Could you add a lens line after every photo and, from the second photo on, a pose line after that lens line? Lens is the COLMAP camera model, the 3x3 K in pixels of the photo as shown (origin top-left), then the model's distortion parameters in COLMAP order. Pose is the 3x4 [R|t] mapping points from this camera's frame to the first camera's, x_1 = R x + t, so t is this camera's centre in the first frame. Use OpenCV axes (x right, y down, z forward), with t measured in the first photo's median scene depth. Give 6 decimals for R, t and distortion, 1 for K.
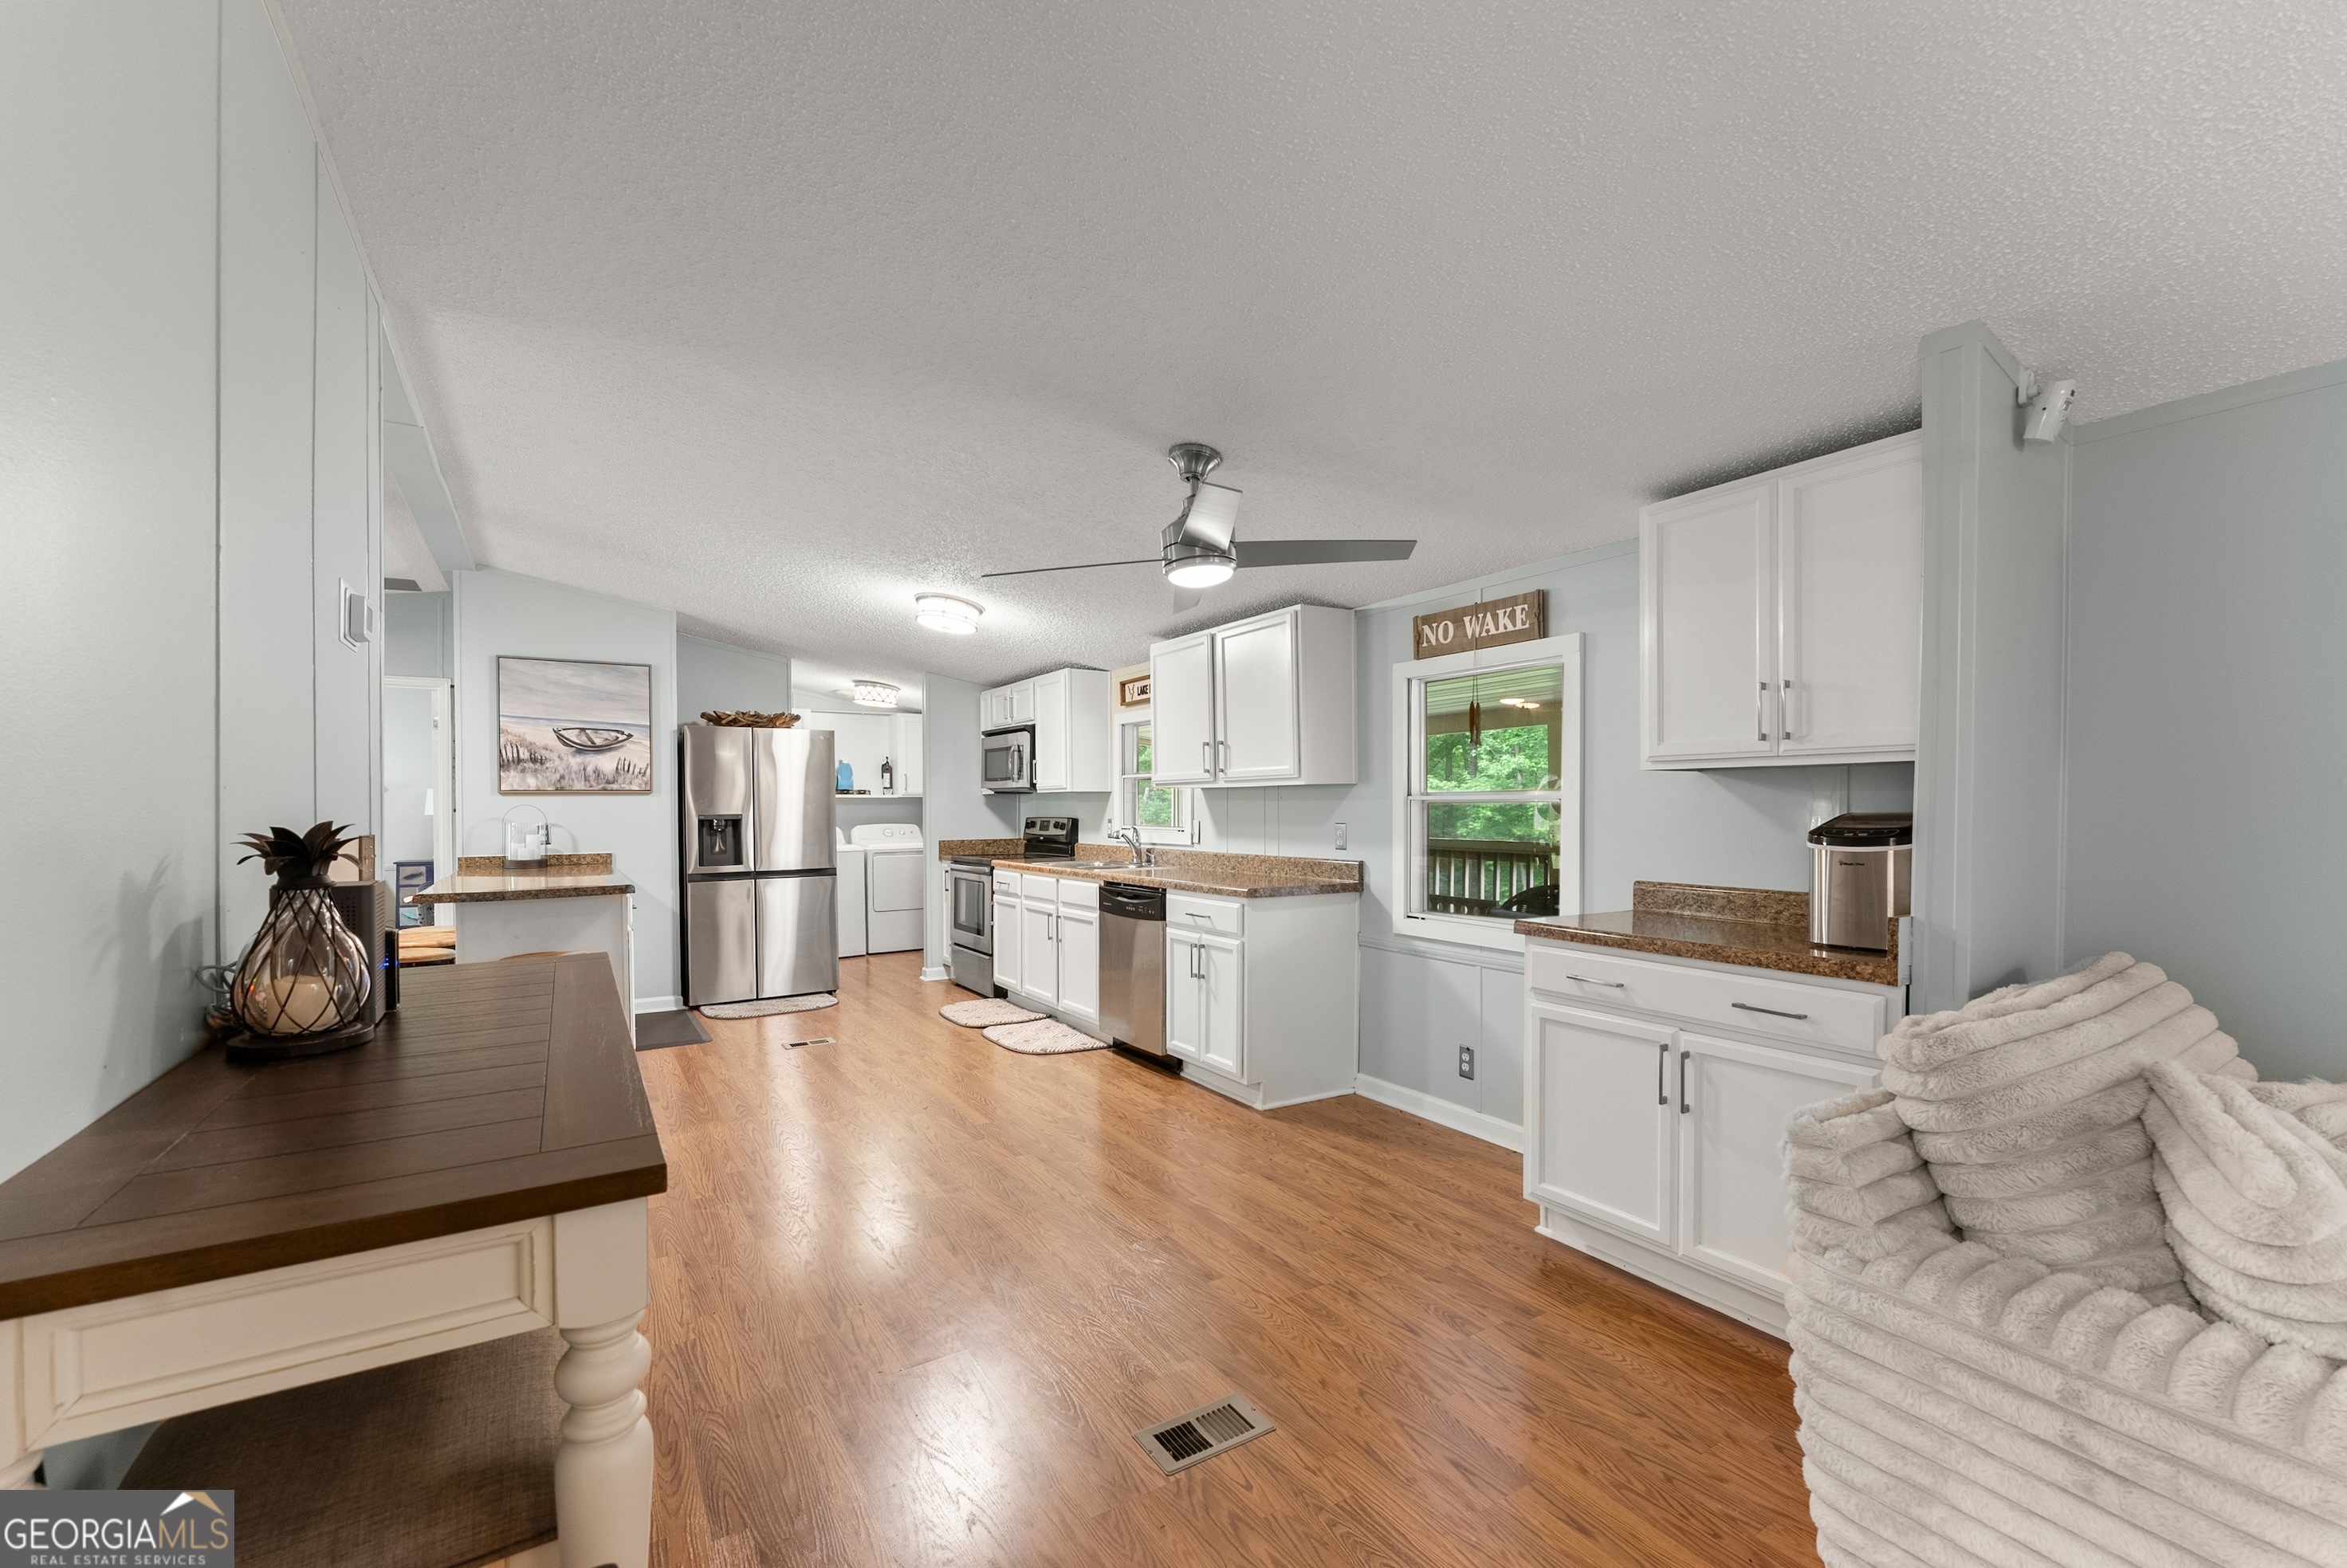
lens RADIAL K [[960.0, 0, 1154.0], [0, 960.0, 801.1], [0, 0, 1]] dist [-0.003801, -0.000109]
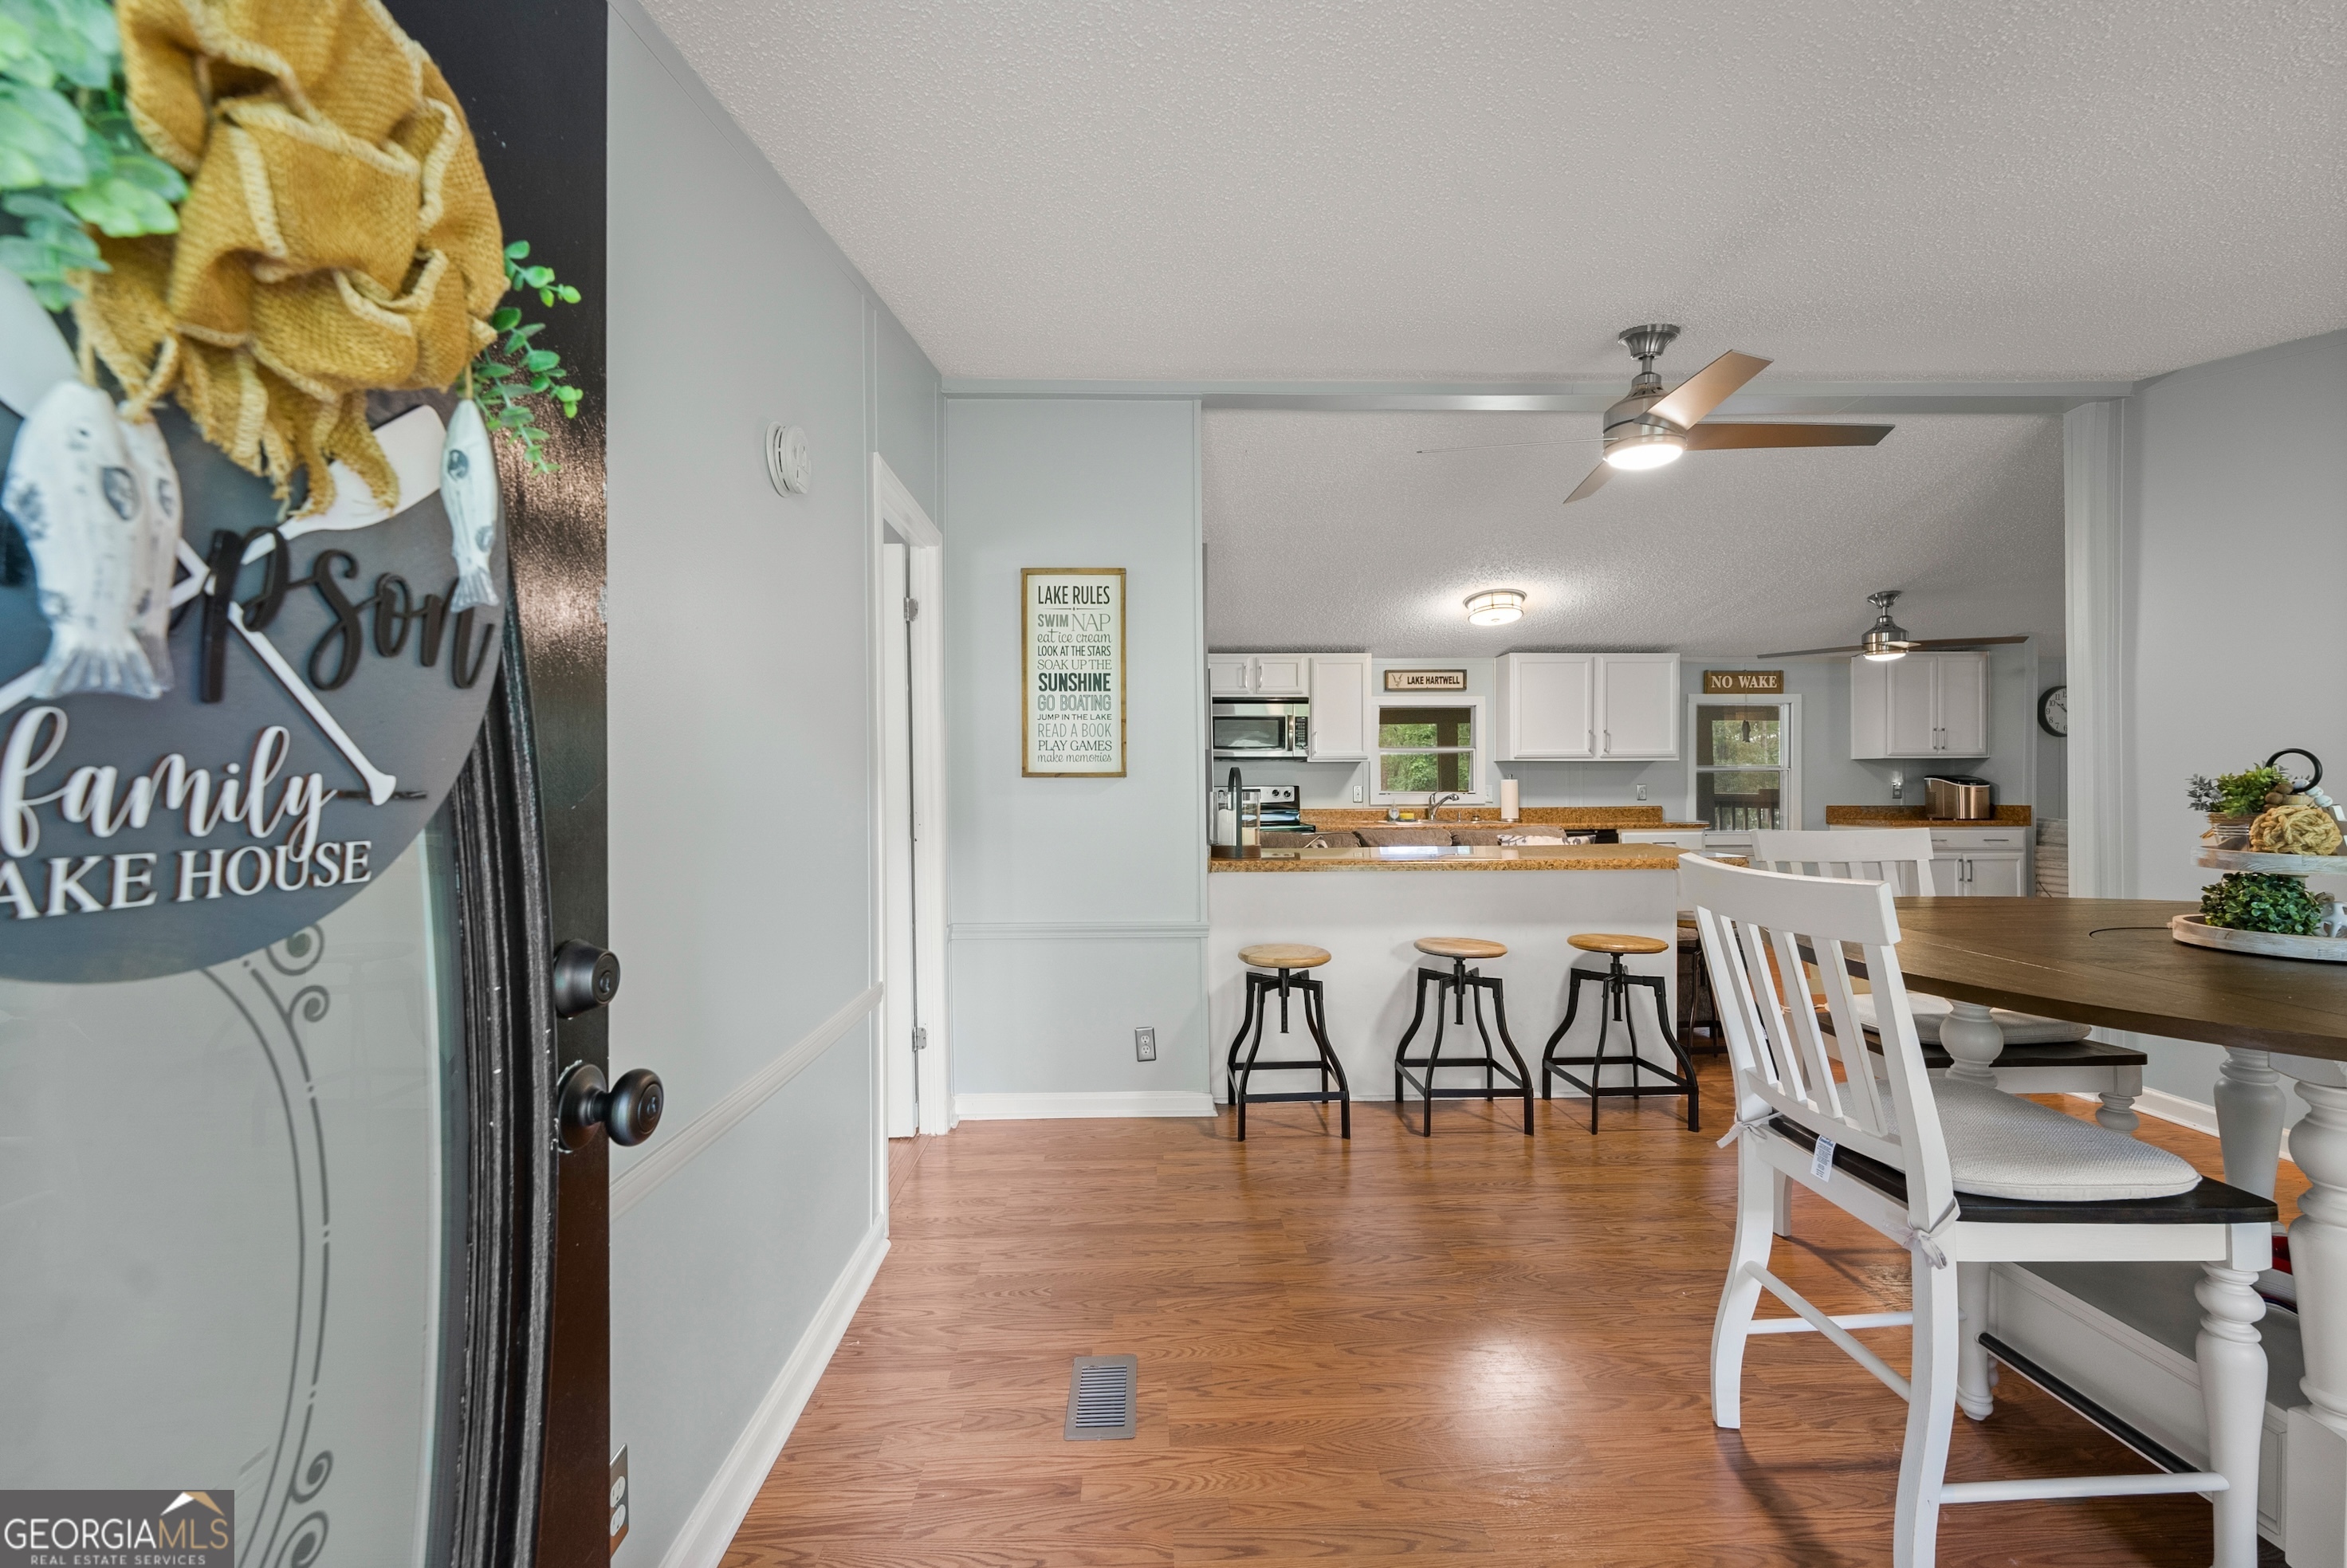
lens RADIAL K [[937.9, 0, 1166.2], [0, 937.9, 785.8], [0, 0, 1]] dist [-0.001167, 0.000036]
pose [[0.489142, -0.006105, 0.872183, -1.180107], [0.000035, 0.999976, 0.006981, 0.010459], [-0.872204, -0.003384, 0.489130, 0.674194]]
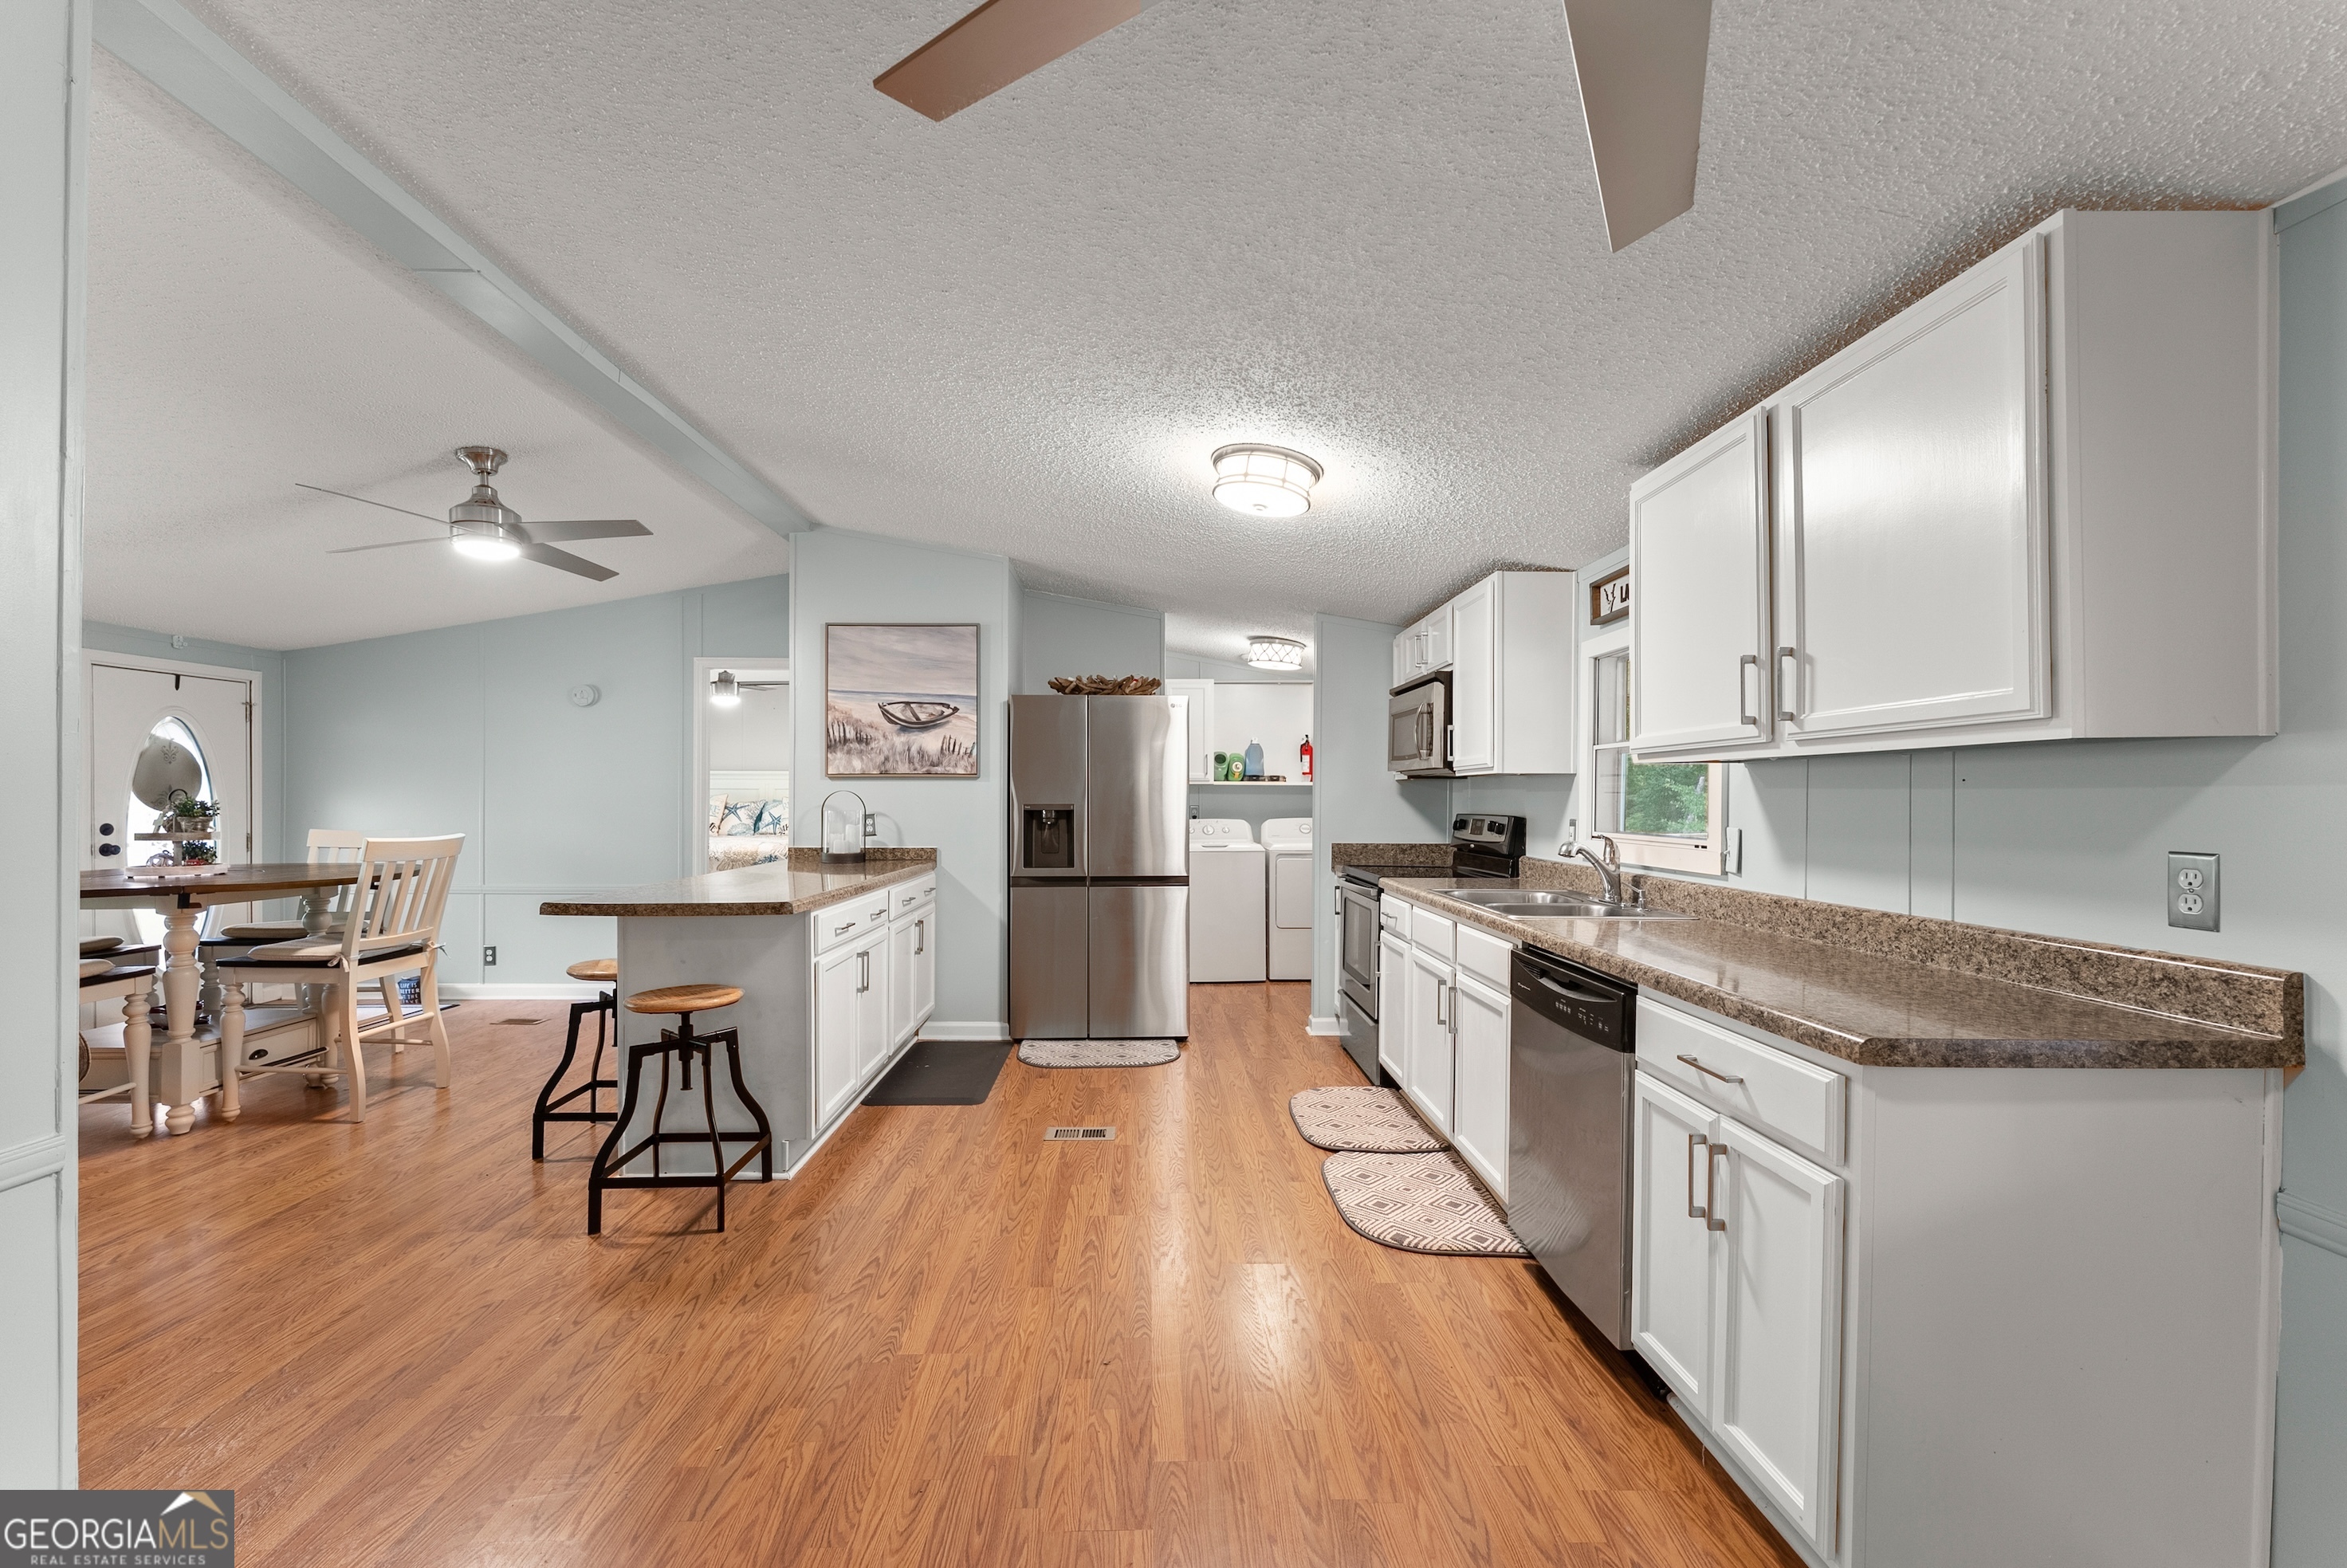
lens RADIAL K [[960.0, 0, 1154.0], [0, 960.0, 801.1], [0, 0, 1]] dist [-0.003801, -0.000109]
pose [[0.861769, 0.010535, -0.507192, 0.033443], [-0.005771, 0.999923, 0.010962, 0.002258], [0.507269, -0.006520, 0.861763, 0.374605]]
